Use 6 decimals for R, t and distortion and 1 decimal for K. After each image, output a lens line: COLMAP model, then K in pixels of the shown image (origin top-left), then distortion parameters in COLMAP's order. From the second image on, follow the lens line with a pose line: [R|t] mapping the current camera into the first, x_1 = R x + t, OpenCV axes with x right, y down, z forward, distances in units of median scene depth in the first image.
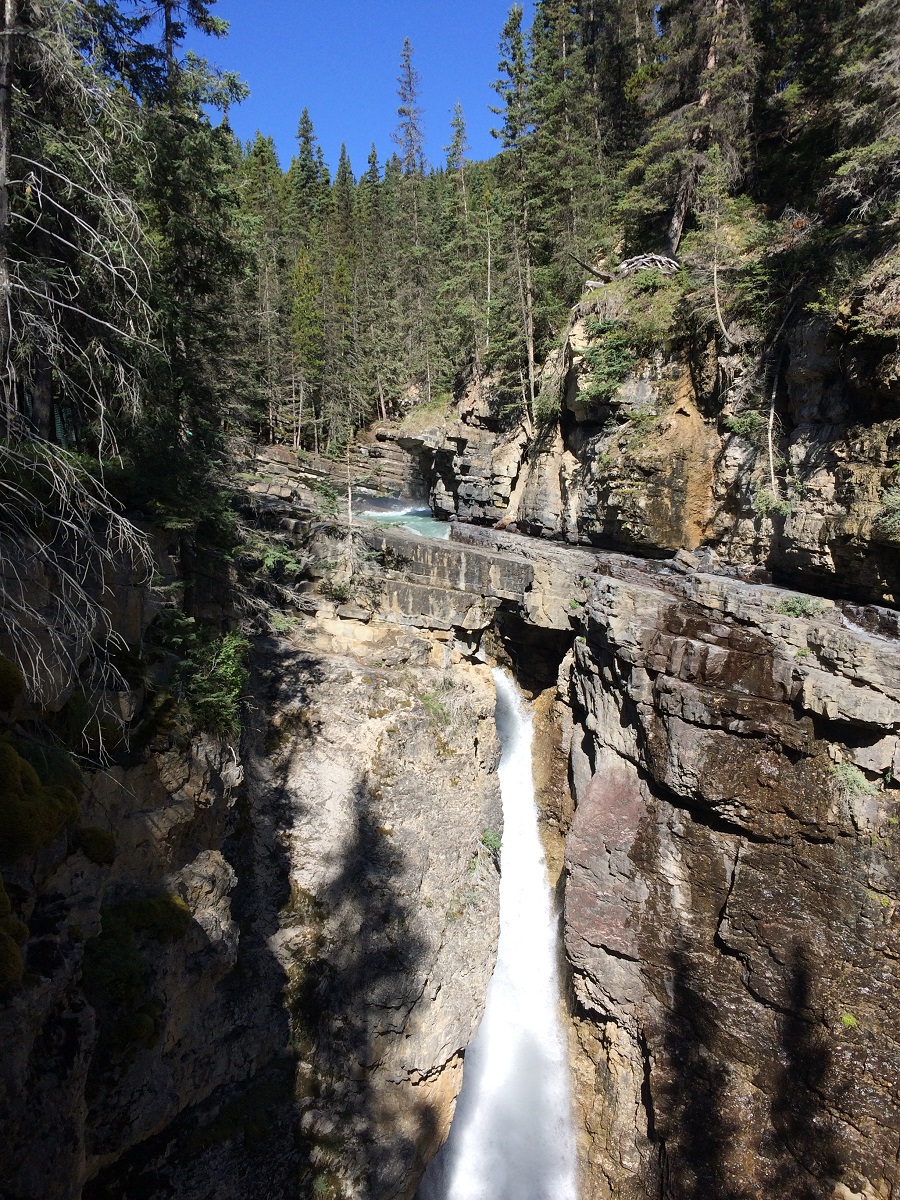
lens RADIAL K [[1024.4, 0, 443.0], [0, 1024.4, 595.9], [0, 0, 1]] dist [0.080147, -0.107263]
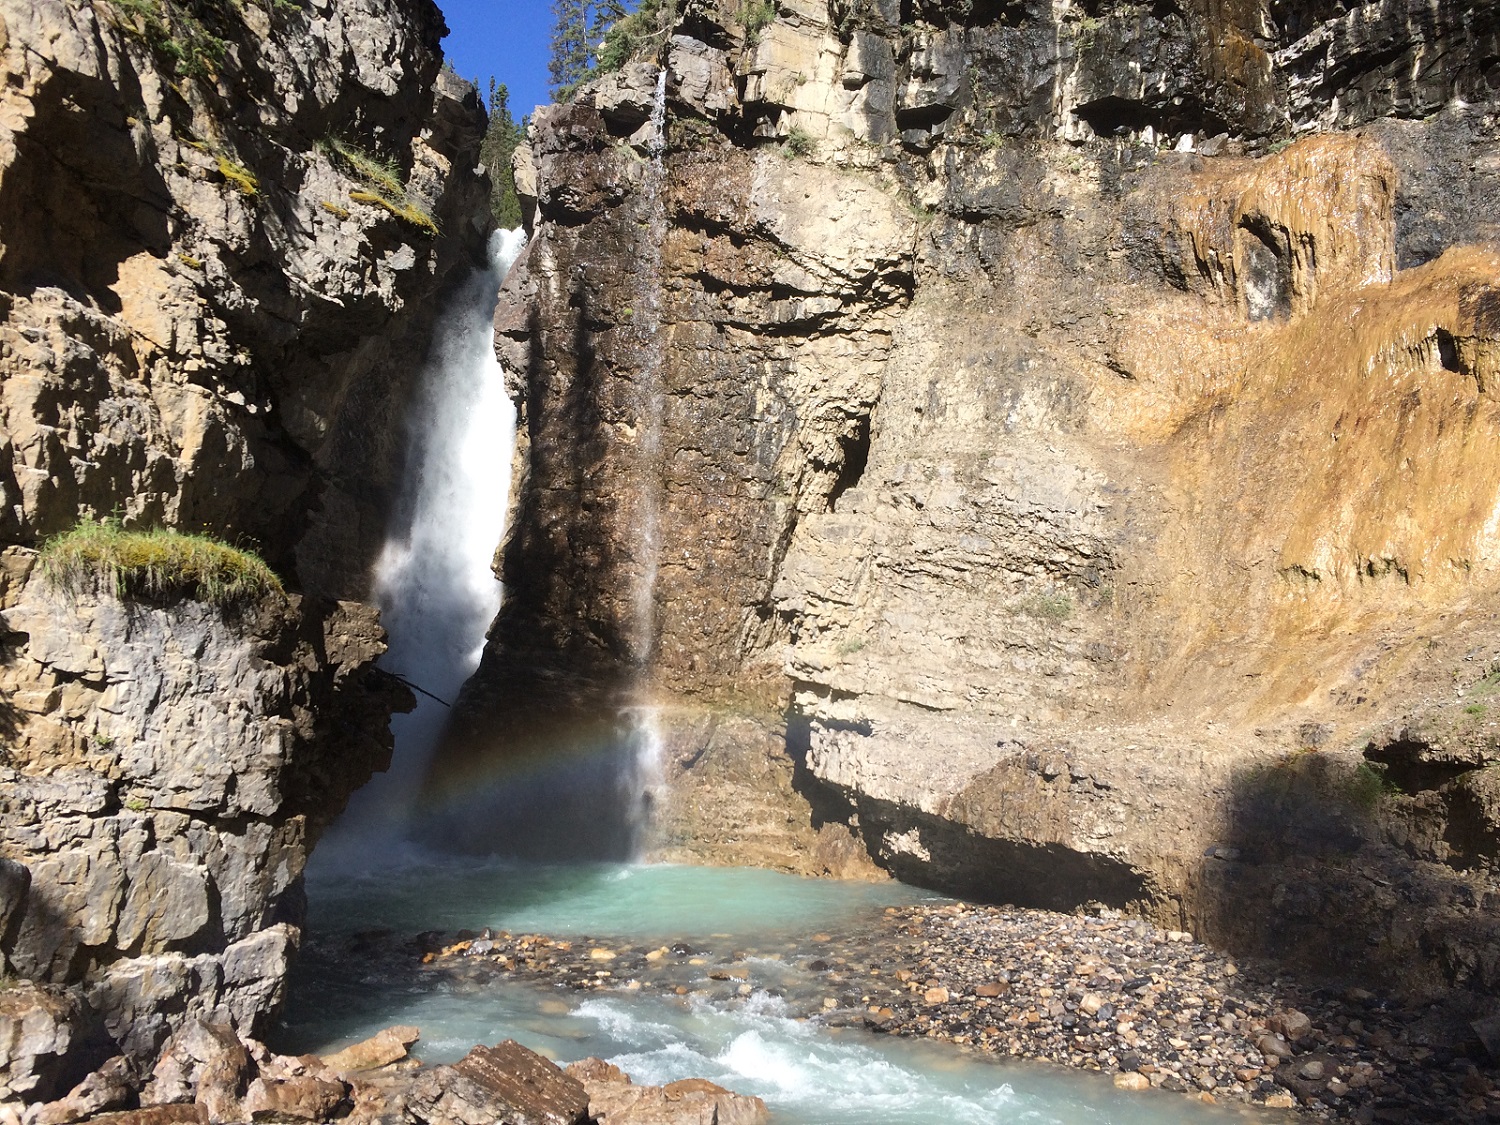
lens RADIAL K [[1280.5, 0, 741.9], [0, 1280.5, 561.9], [0, 0, 1]] dist [0.080147, -0.107263]
pose [[0.992431, -0.002611, -0.122775, 0.791623], [-0.025826, 0.972977, -0.229454, 1.200368], [0.120056, 0.230888, 0.965545, -0.705366]]
